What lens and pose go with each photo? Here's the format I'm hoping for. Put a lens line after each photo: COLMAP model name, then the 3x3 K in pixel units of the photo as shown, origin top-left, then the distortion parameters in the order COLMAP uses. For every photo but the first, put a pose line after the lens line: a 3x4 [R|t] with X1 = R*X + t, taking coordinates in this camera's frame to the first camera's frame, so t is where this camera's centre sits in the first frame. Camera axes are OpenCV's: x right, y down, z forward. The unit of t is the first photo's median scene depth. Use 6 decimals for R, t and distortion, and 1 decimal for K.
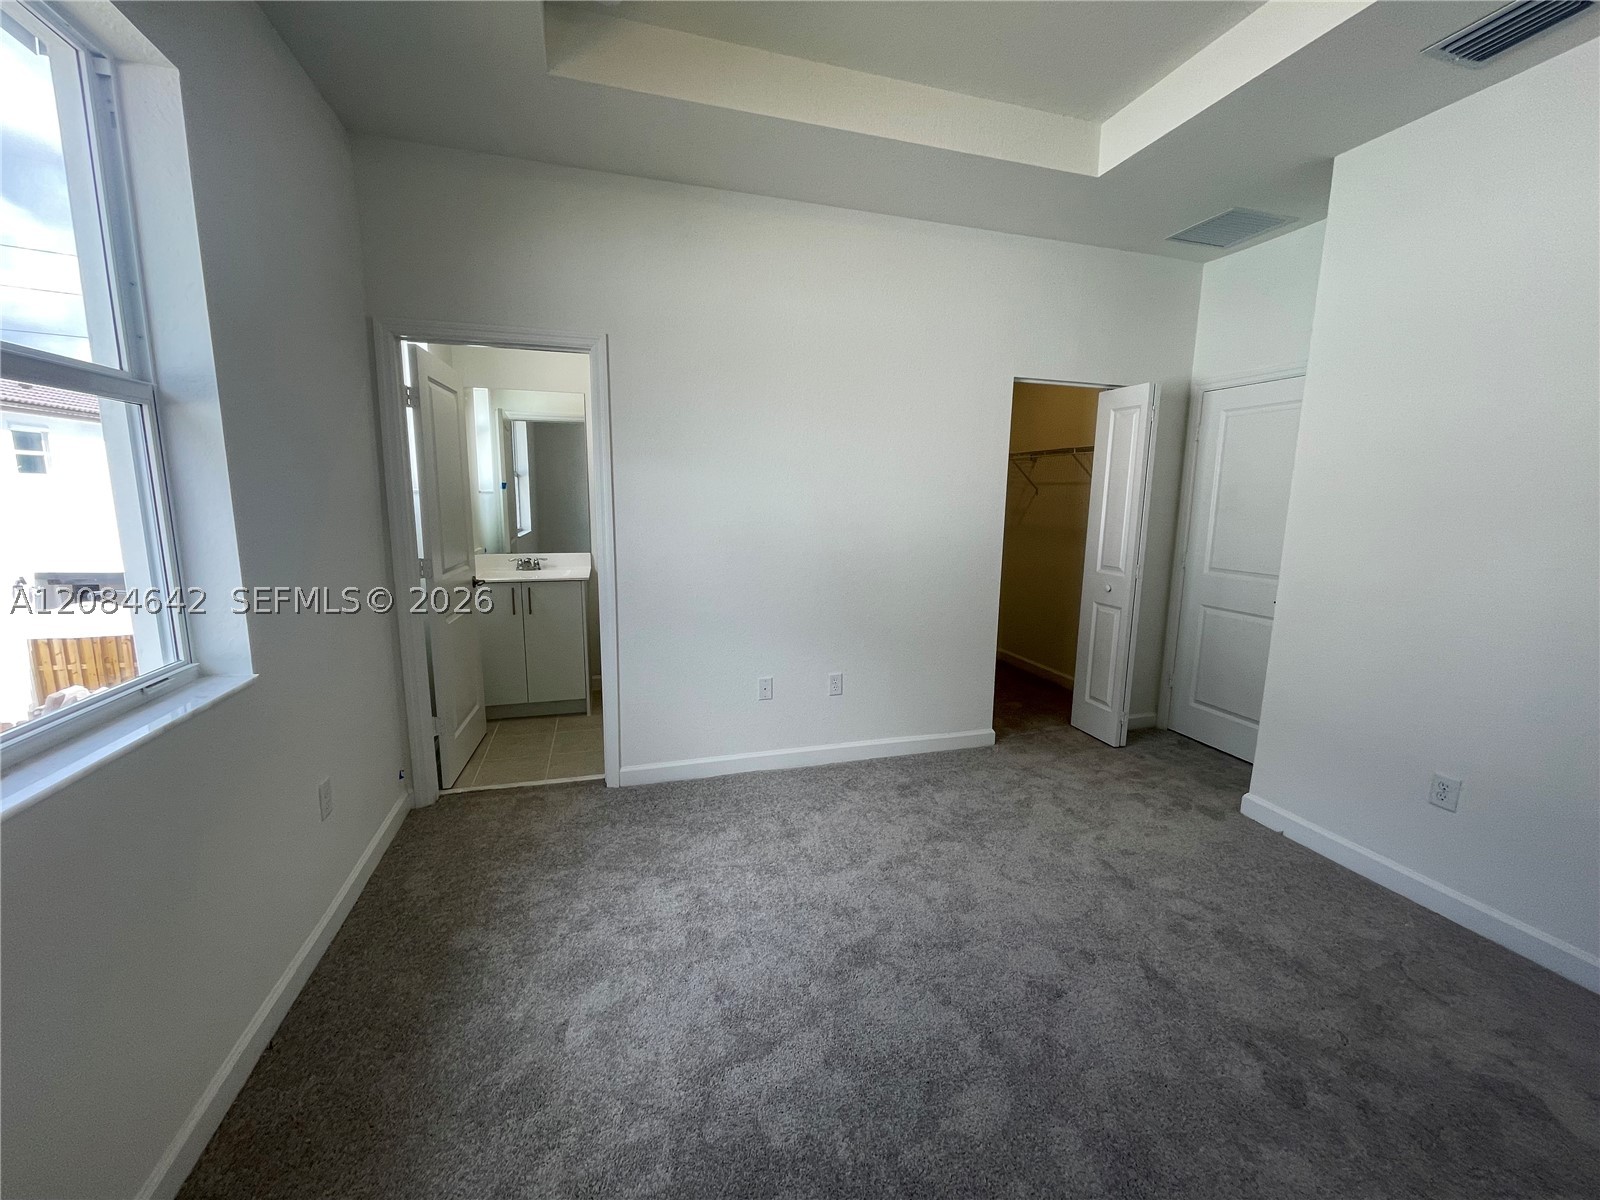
lens RADIAL K [[641.9, 0, 801.0], [0, 641.9, 588.6], [0, 0, 1]] dist [0.000371, 0.000086]
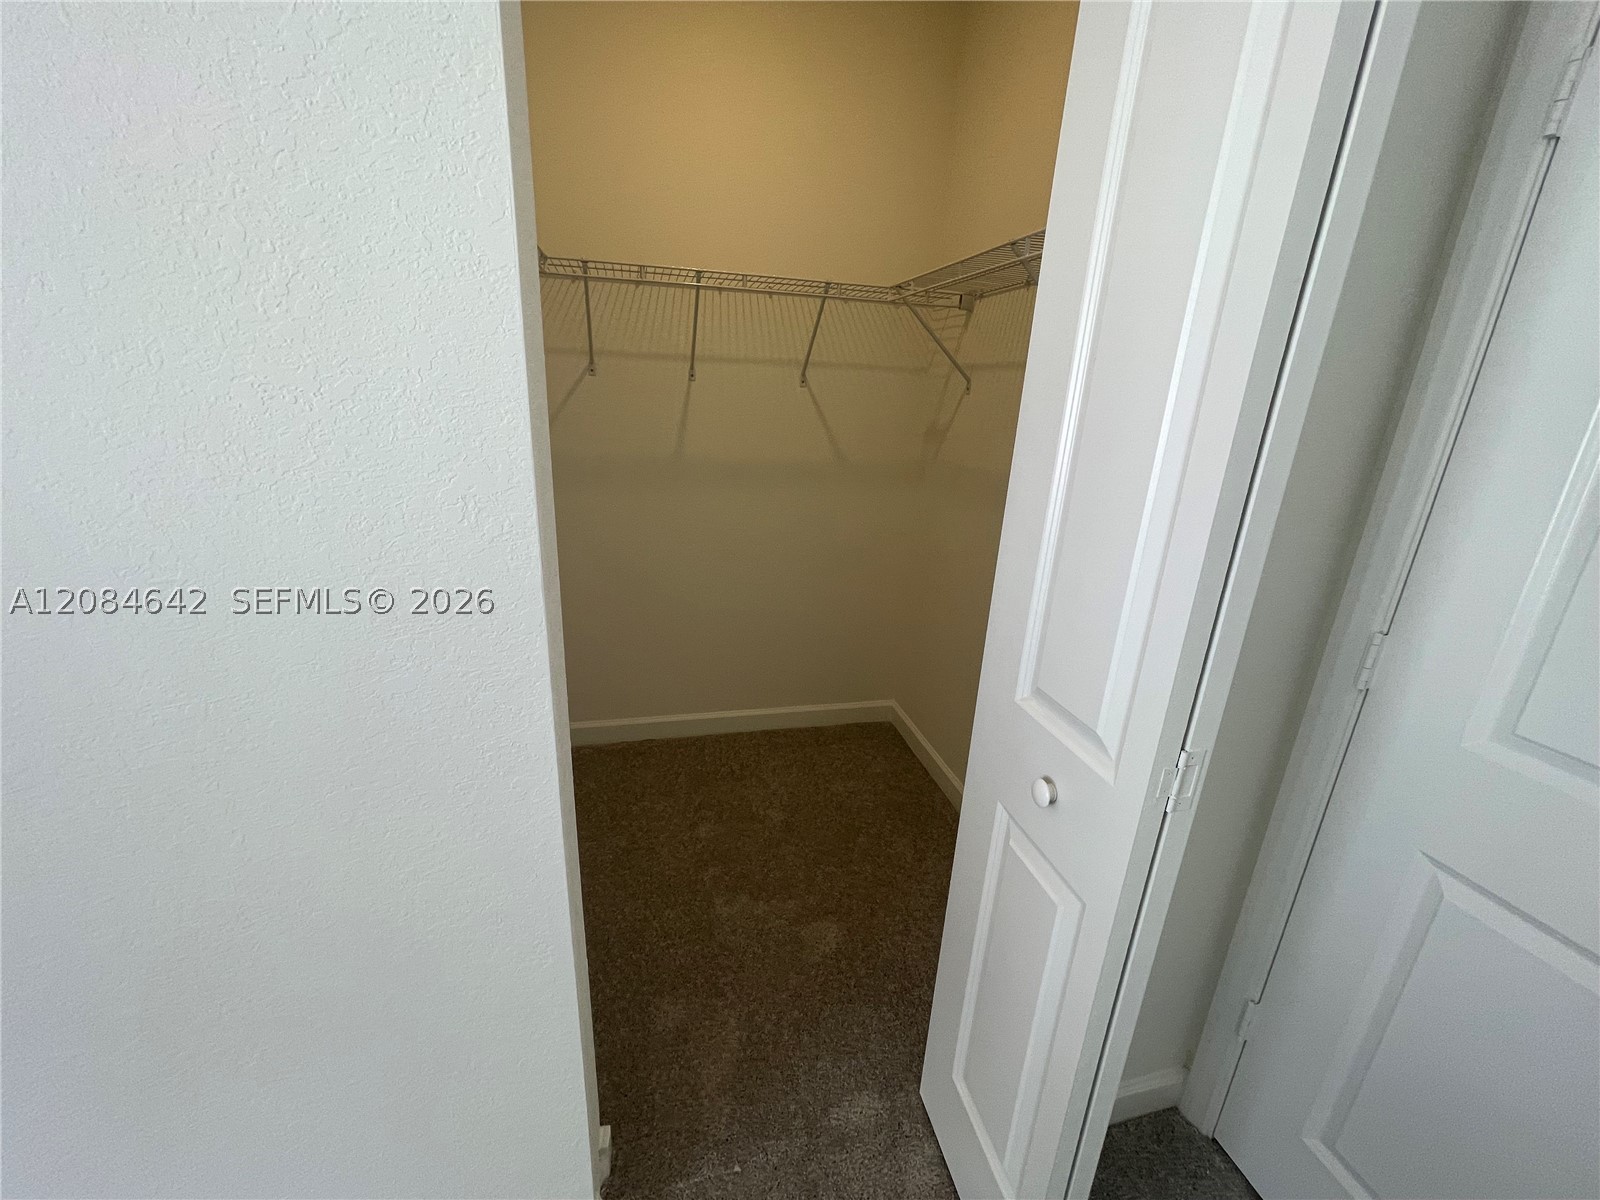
lens RADIAL K [[641.9, 0, 801.0], [0, 641.9, 588.6], [0, 0, 1]] dist [0.000371, 0.000086]
pose [[0.997723, 0.048685, -0.046675, 0.366889], [-0.041056, 0.987468, 0.152383, -0.101002], [0.053509, -0.150120, 0.987219, 0.715281]]
